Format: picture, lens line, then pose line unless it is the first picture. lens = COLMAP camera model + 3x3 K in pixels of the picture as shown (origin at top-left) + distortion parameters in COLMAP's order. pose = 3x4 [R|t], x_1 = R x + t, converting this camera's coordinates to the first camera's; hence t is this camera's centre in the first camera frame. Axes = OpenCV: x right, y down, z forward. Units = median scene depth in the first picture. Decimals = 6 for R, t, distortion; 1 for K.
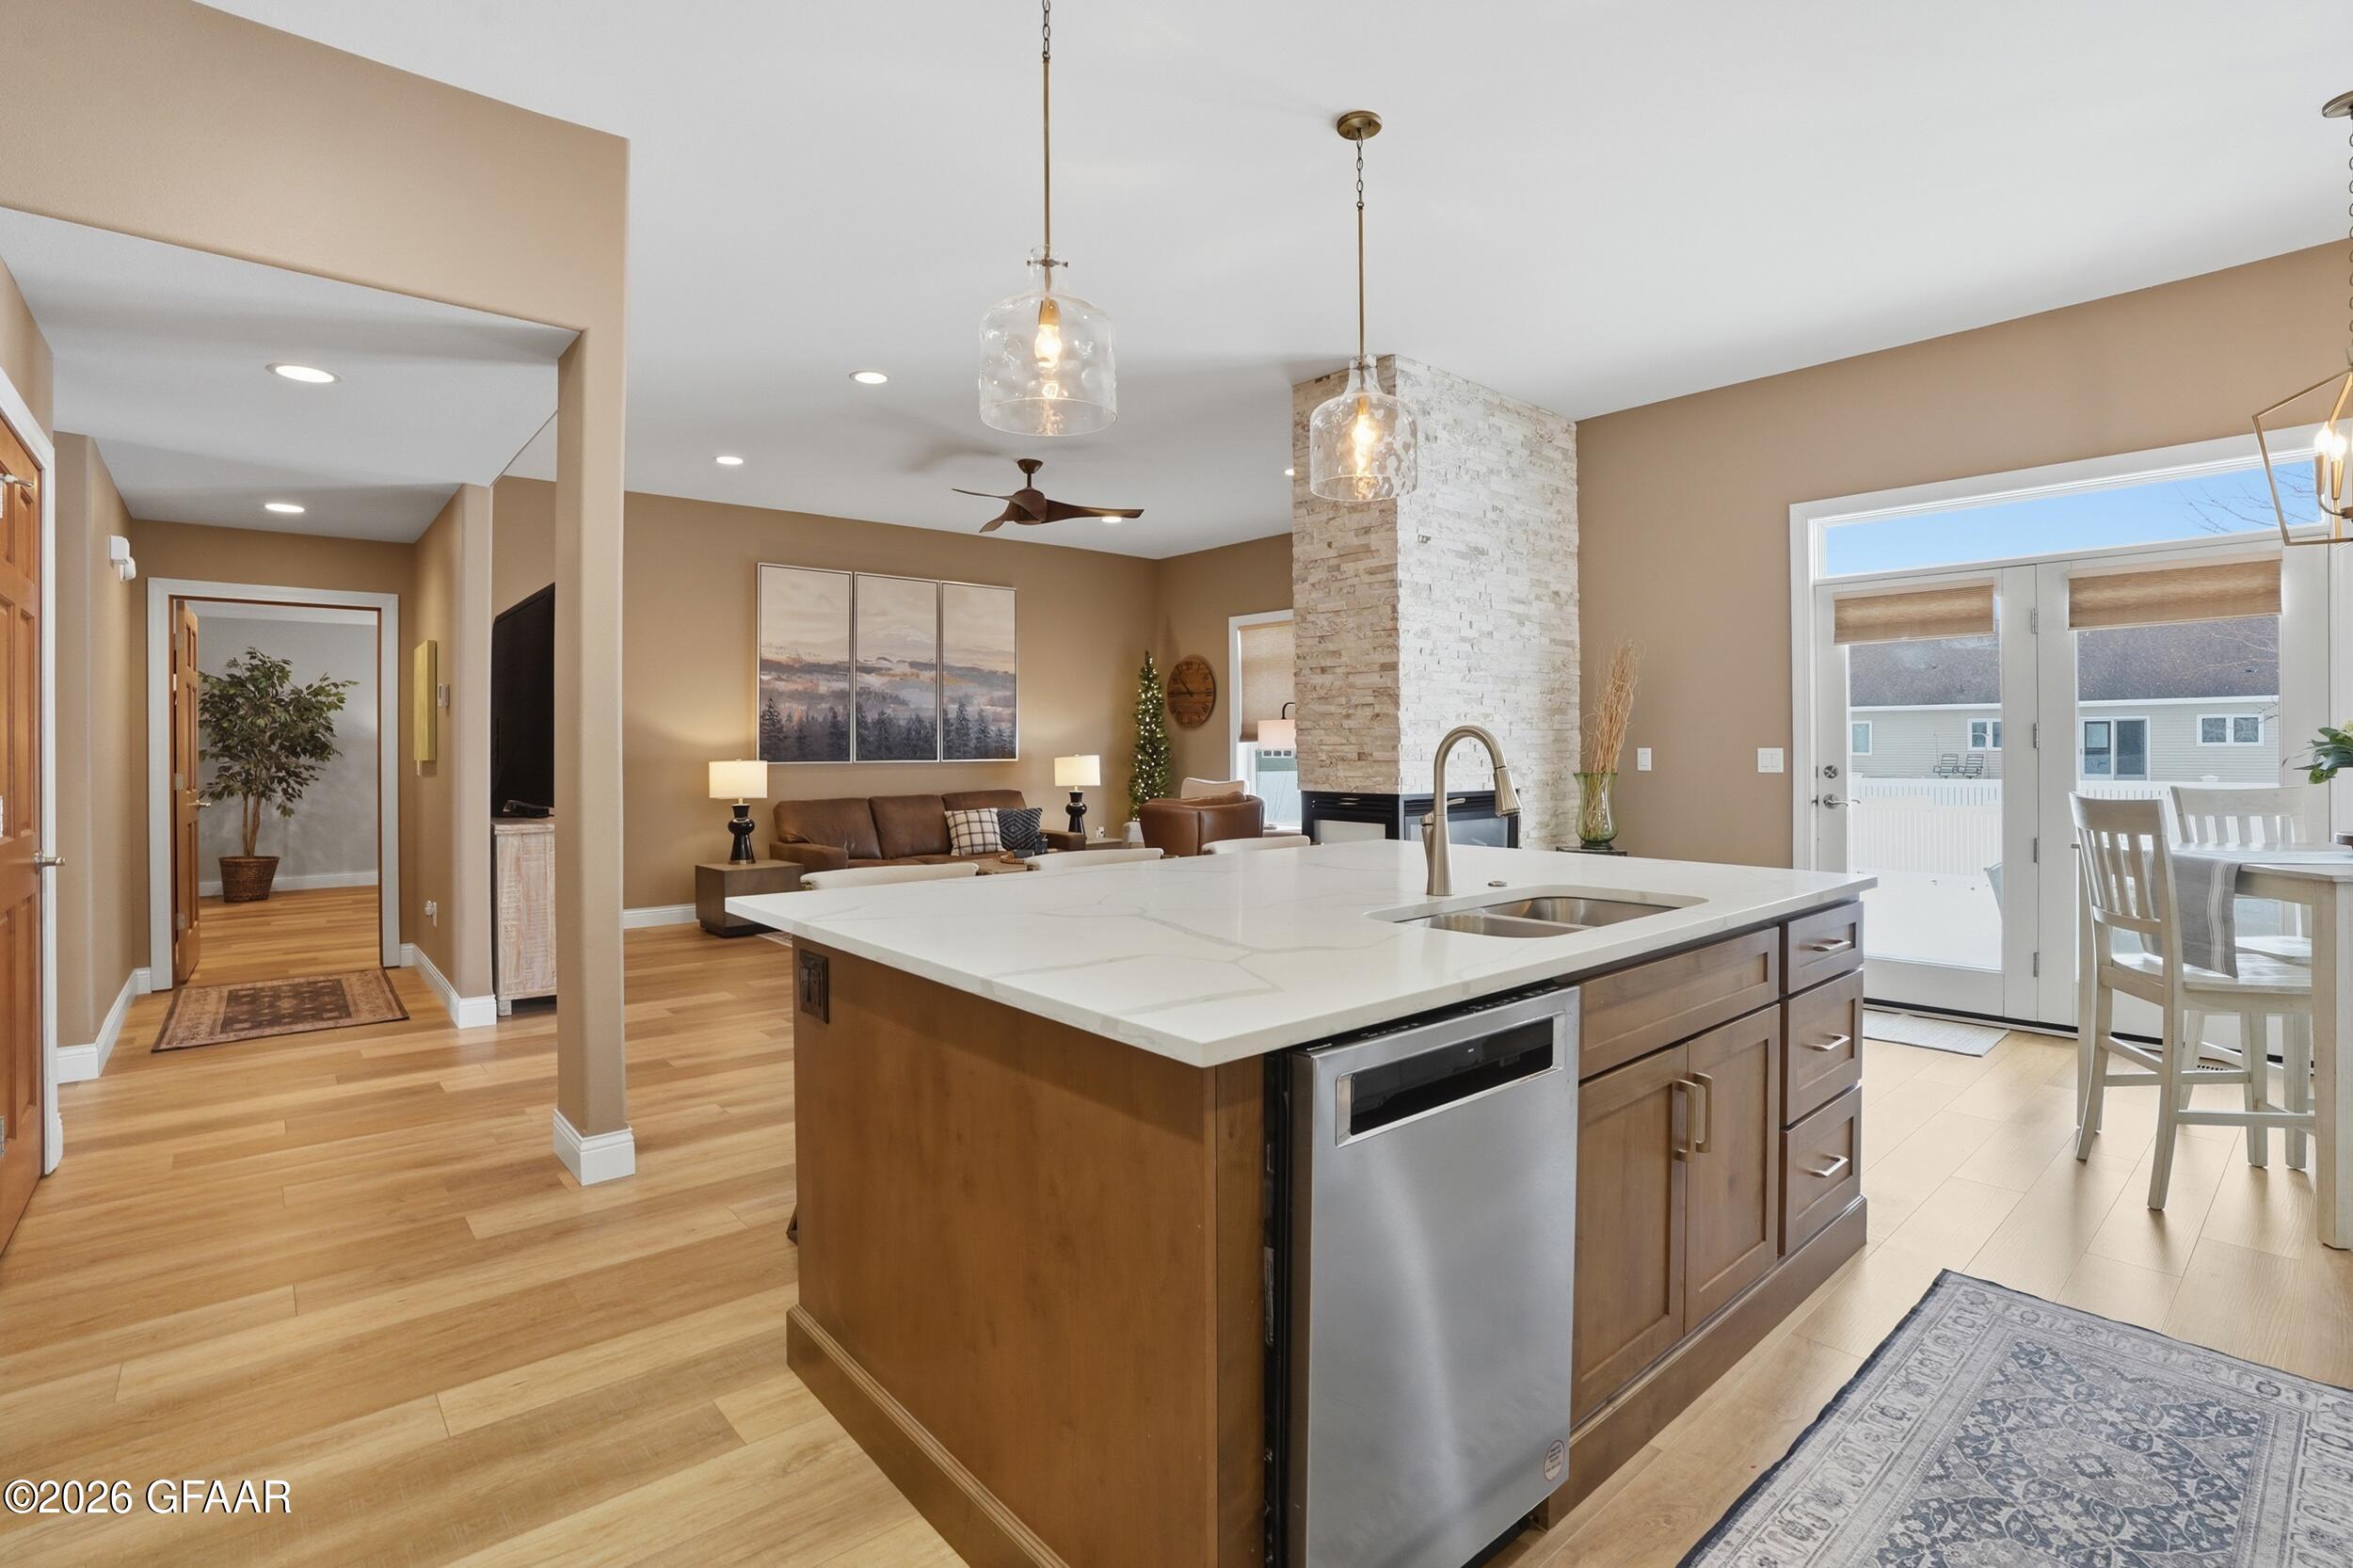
lens RADIAL K [[1117.8, 0, 1182.3], [0, 1117.8, 750.0], [0, 0, 1]] dist [-0.072162, 0.024961]
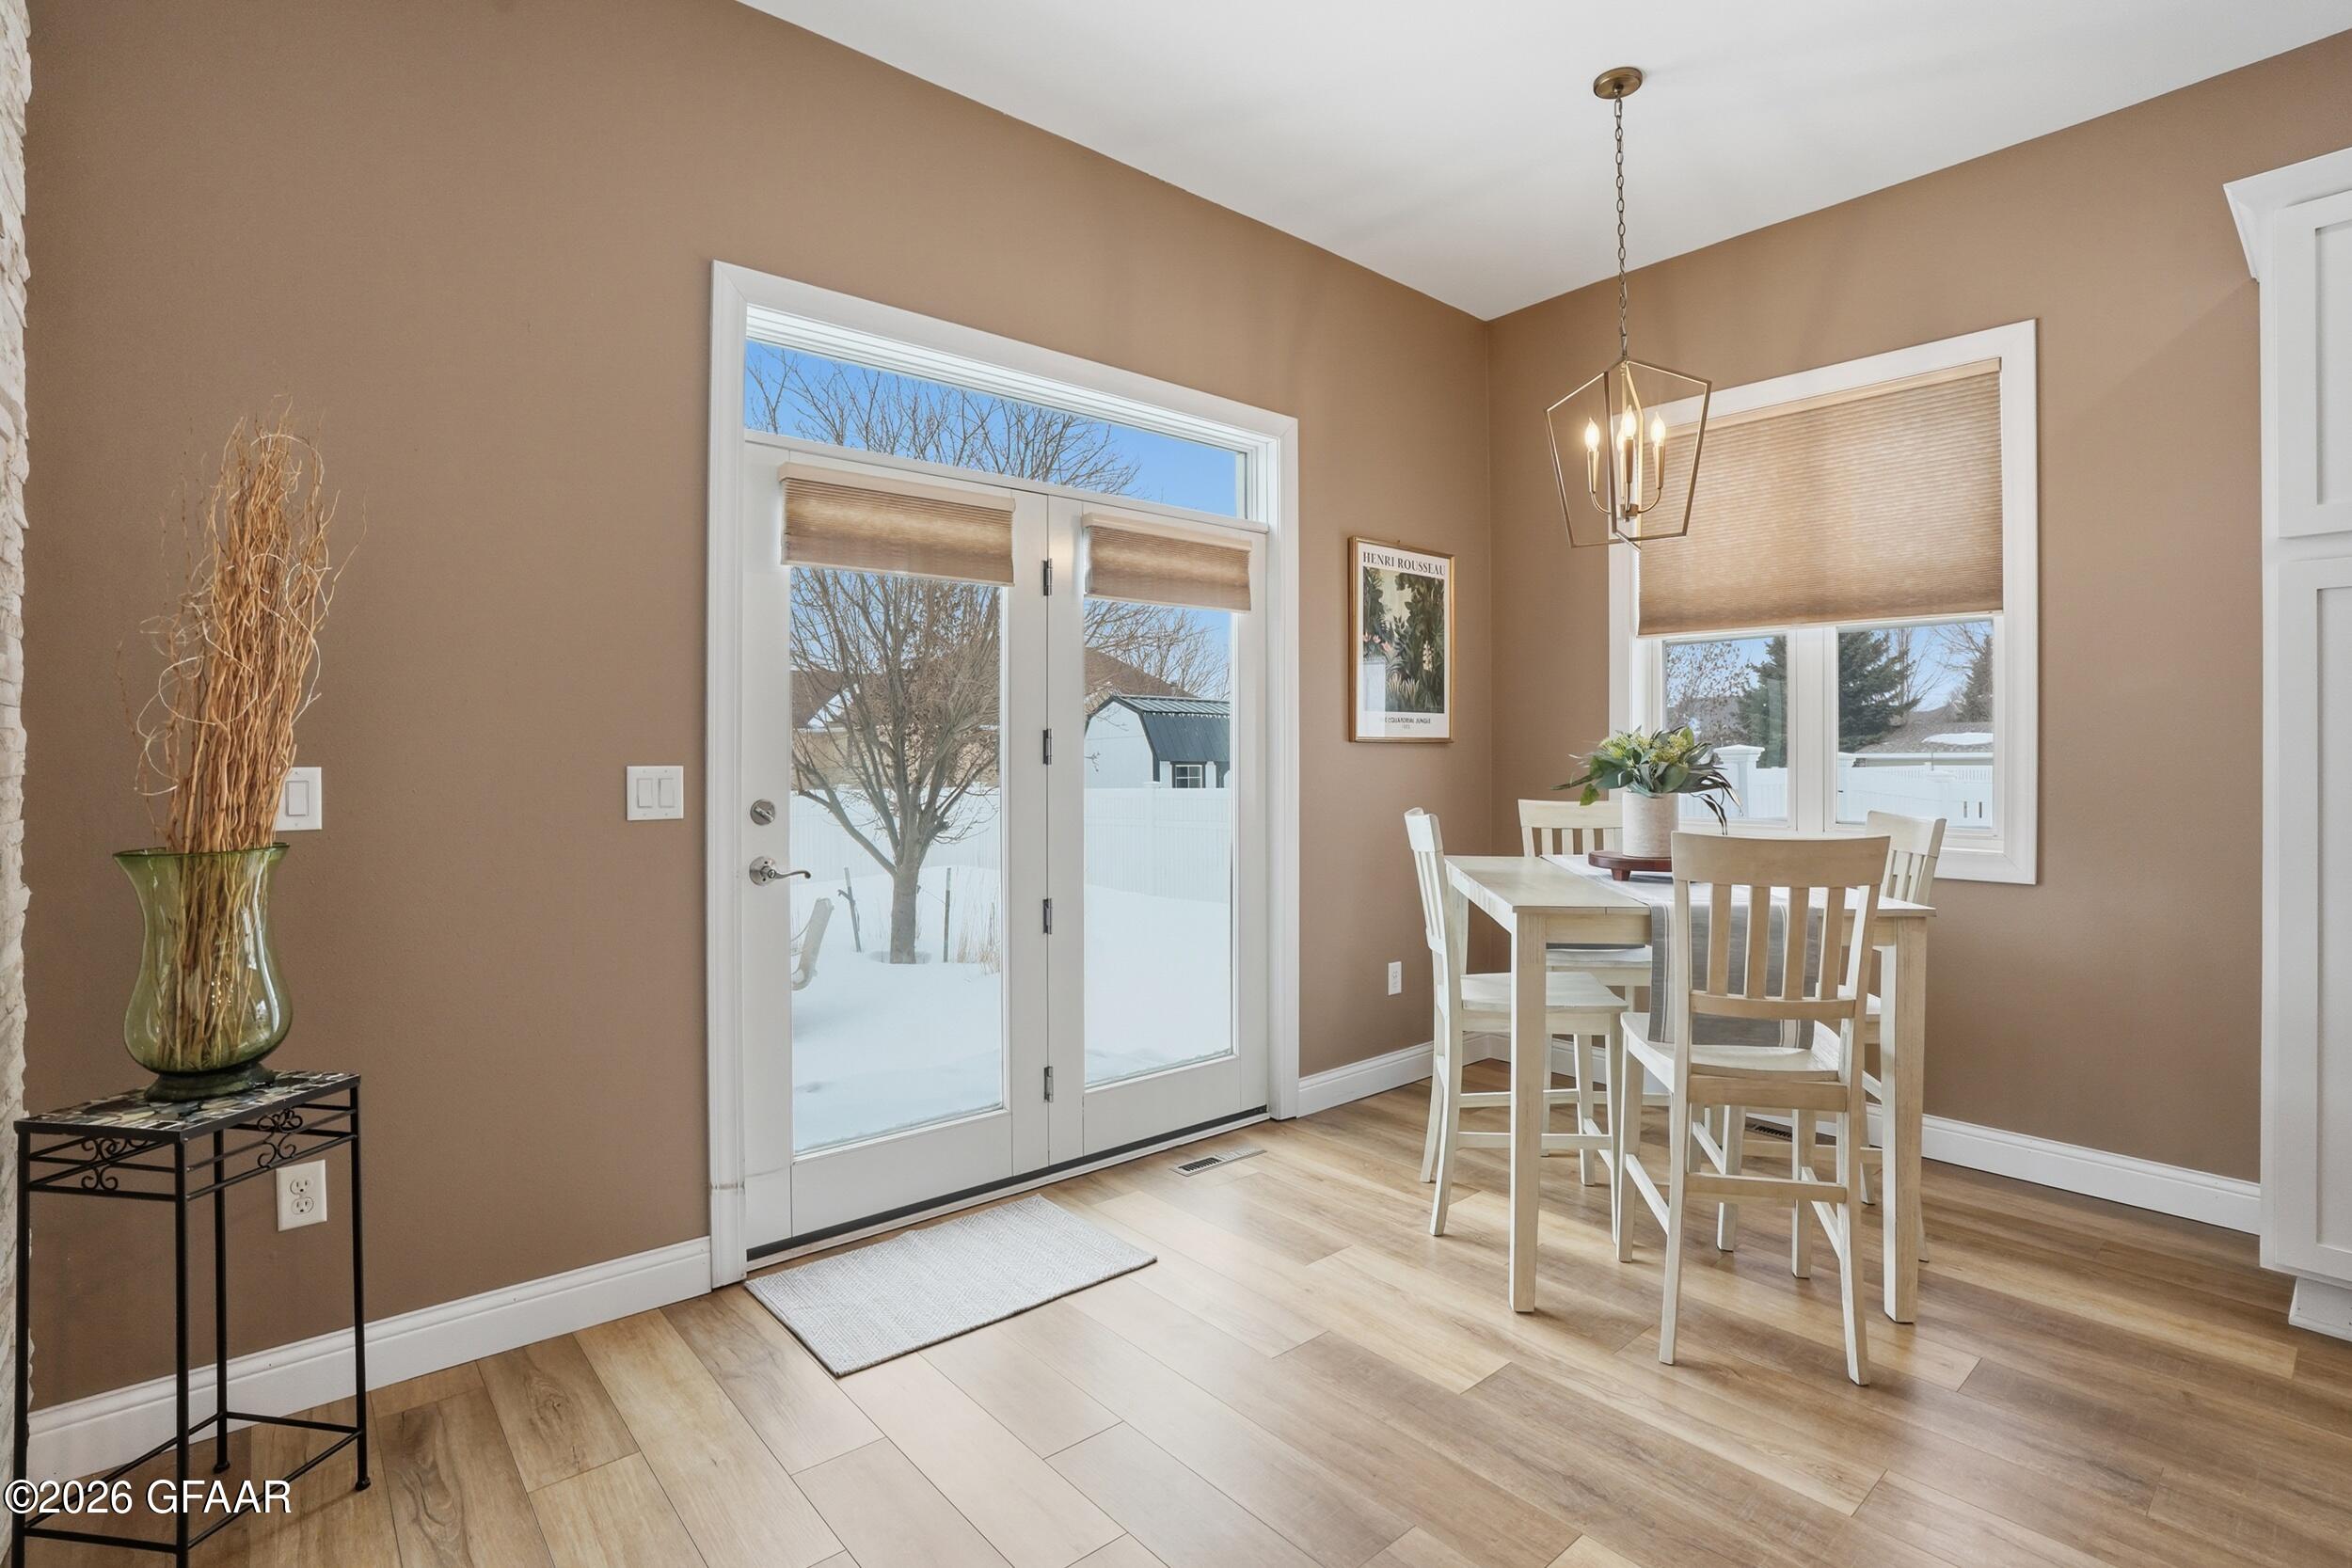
lens RADIAL K [[1109.3, 0, 1171.4], [0, 1109.3, 760.5], [0, 0, 1]] dist [-0.066471, 0.021379]
pose [[0.016119, 0.004062, 0.999862, 0.053031], [0.002411, 0.999989, -0.004101, -0.000939], [-0.999867, 0.002477, 0.016109, 0.497484]]
